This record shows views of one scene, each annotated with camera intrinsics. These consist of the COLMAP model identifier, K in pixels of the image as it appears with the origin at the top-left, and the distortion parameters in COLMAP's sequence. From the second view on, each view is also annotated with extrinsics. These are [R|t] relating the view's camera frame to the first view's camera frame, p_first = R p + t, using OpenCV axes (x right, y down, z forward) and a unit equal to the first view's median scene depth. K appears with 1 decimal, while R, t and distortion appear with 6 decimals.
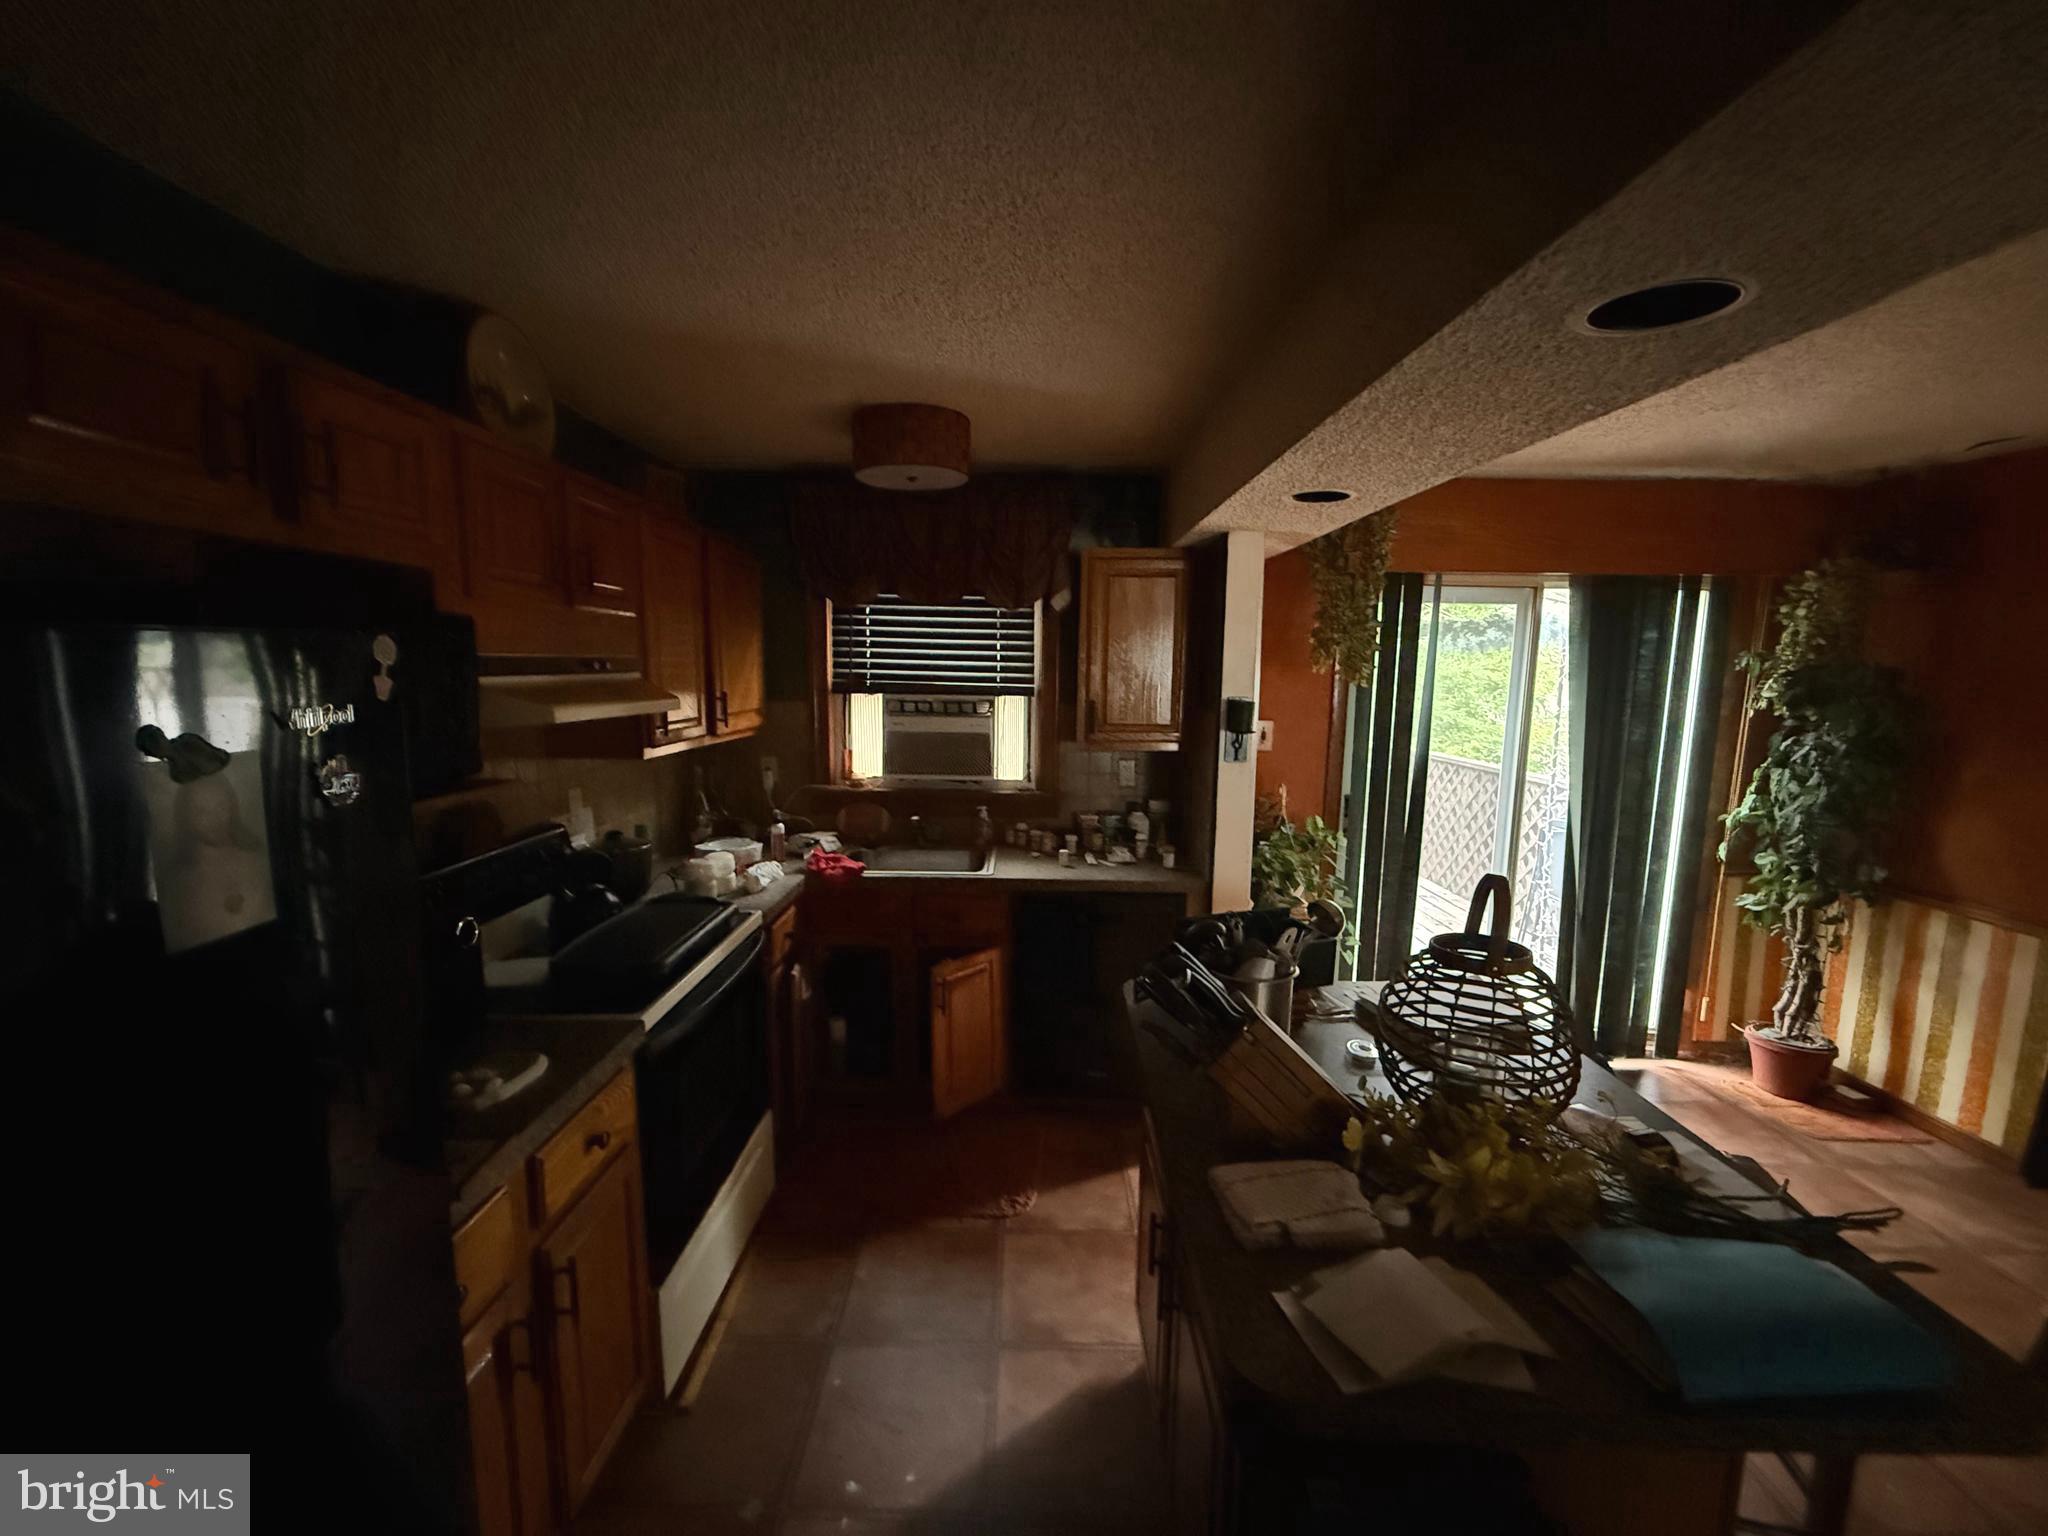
lens RADIAL K [[817.2, 0, 1020.4], [0, 817.2, 769.9], [0, 0, 1]] dist [0.001286, 0.000077]
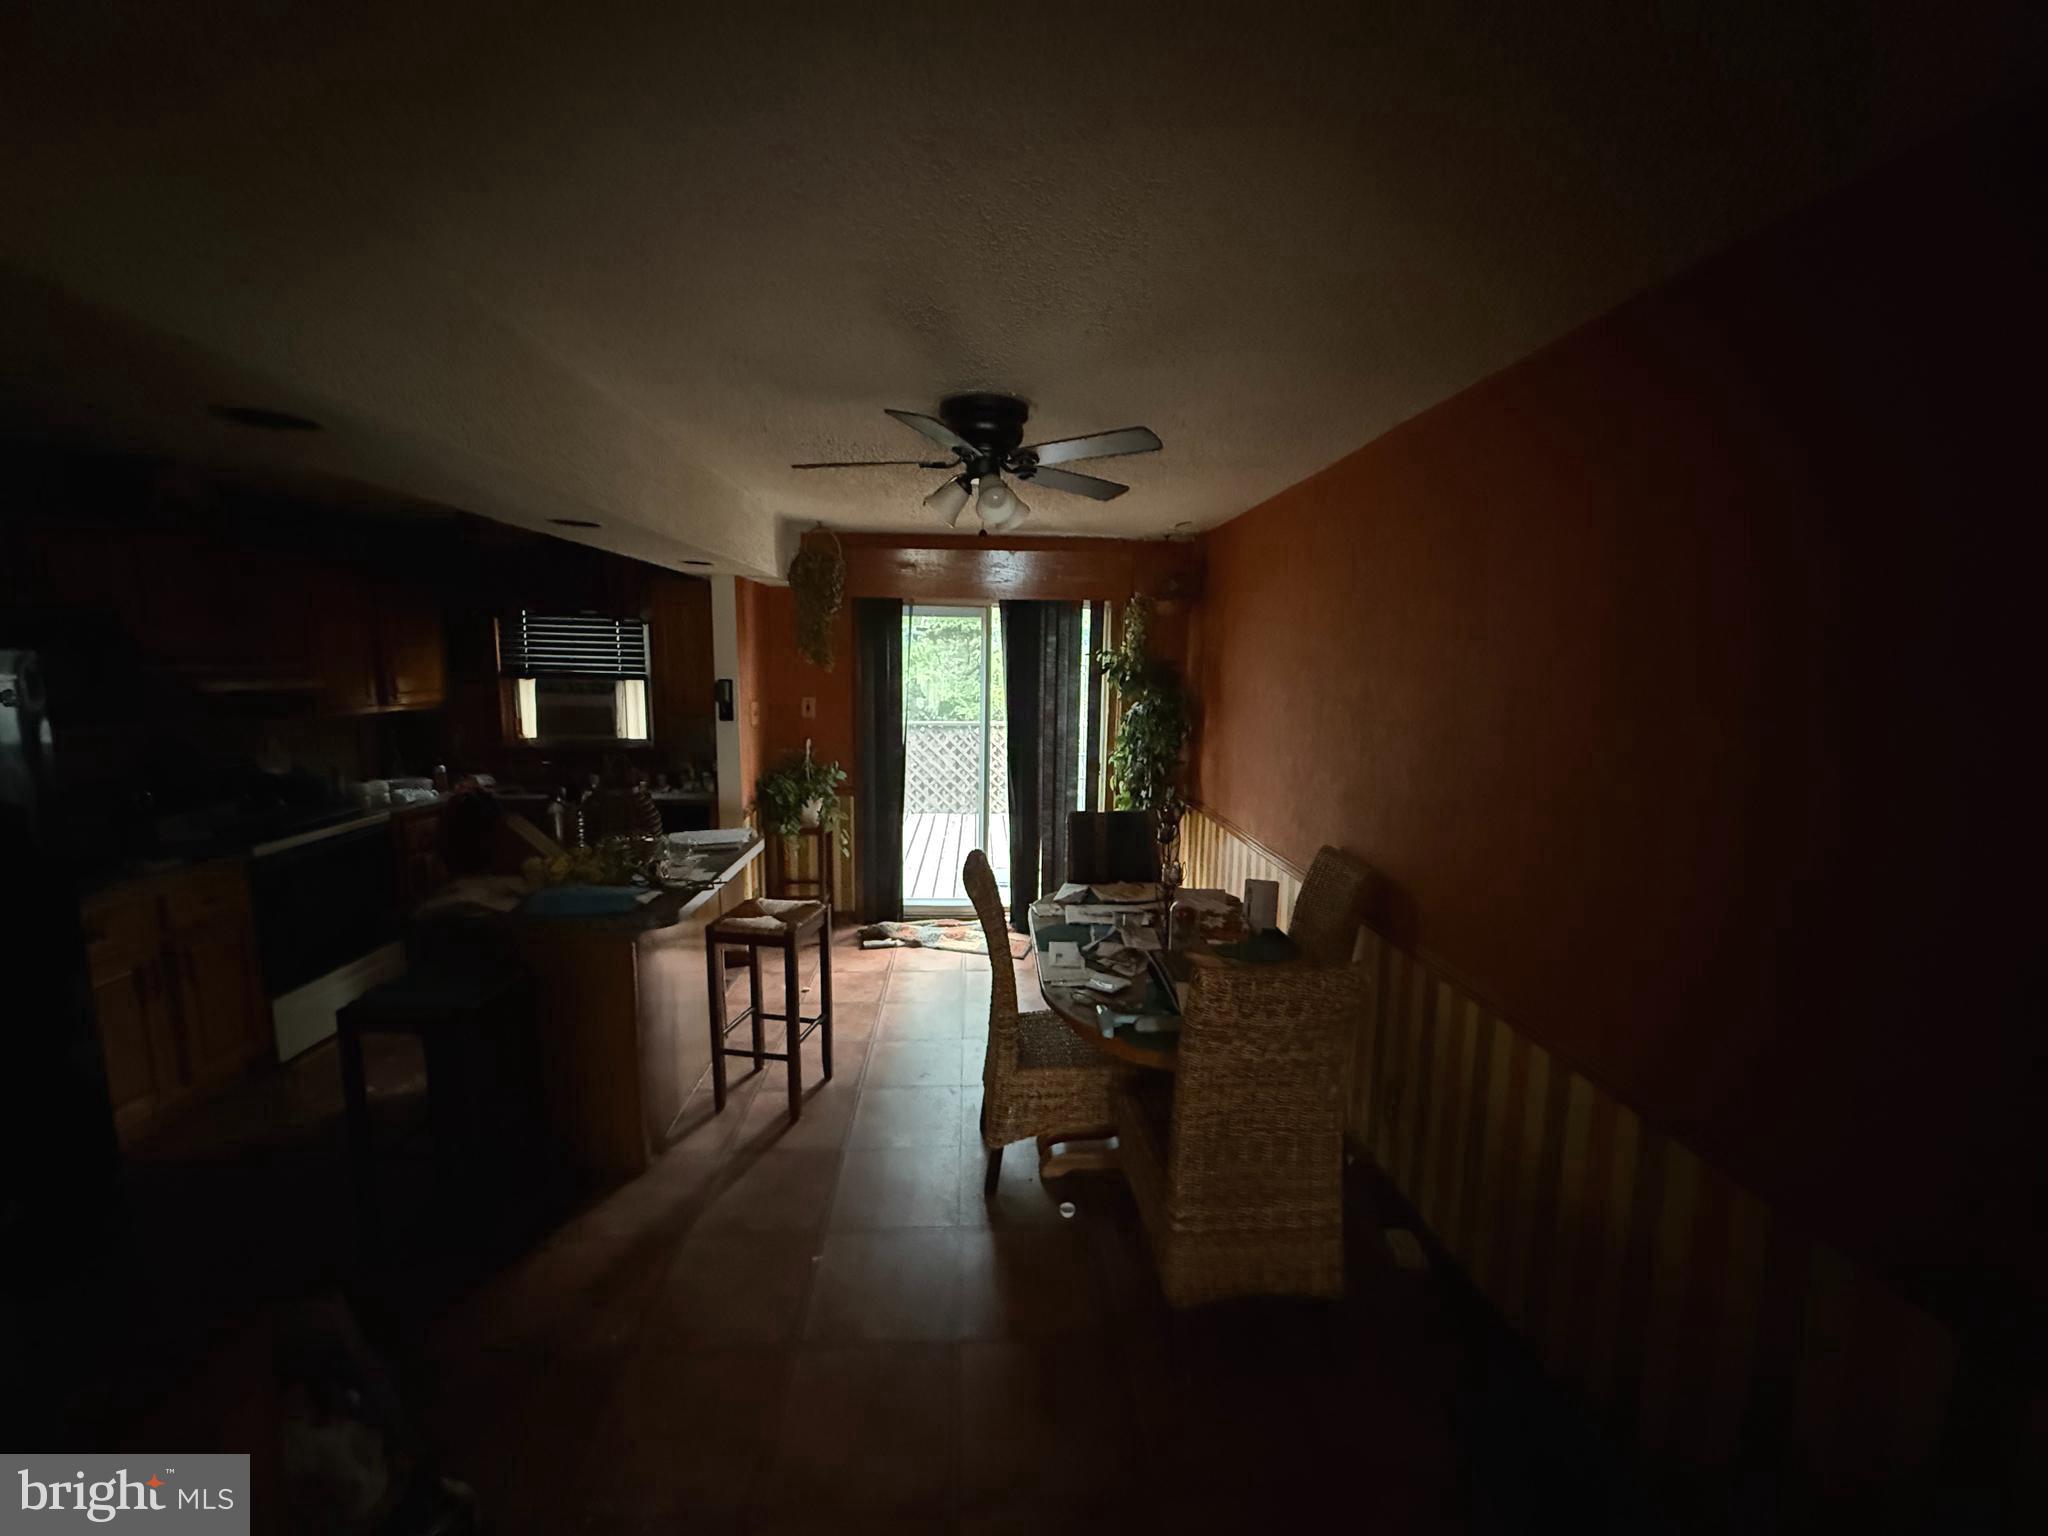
lens RADIAL K [[817.2, 0, 1026.1], [0, 817.2, 770.8], [0, 0, 1]] dist [0.001286, 0.000077]
pose [[0.998304, -0.008278, 0.057629, 0.607608], [0.008021, 0.999957, 0.004704, 0.069281], [-0.057665, -0.004234, 0.998327, -0.485761]]
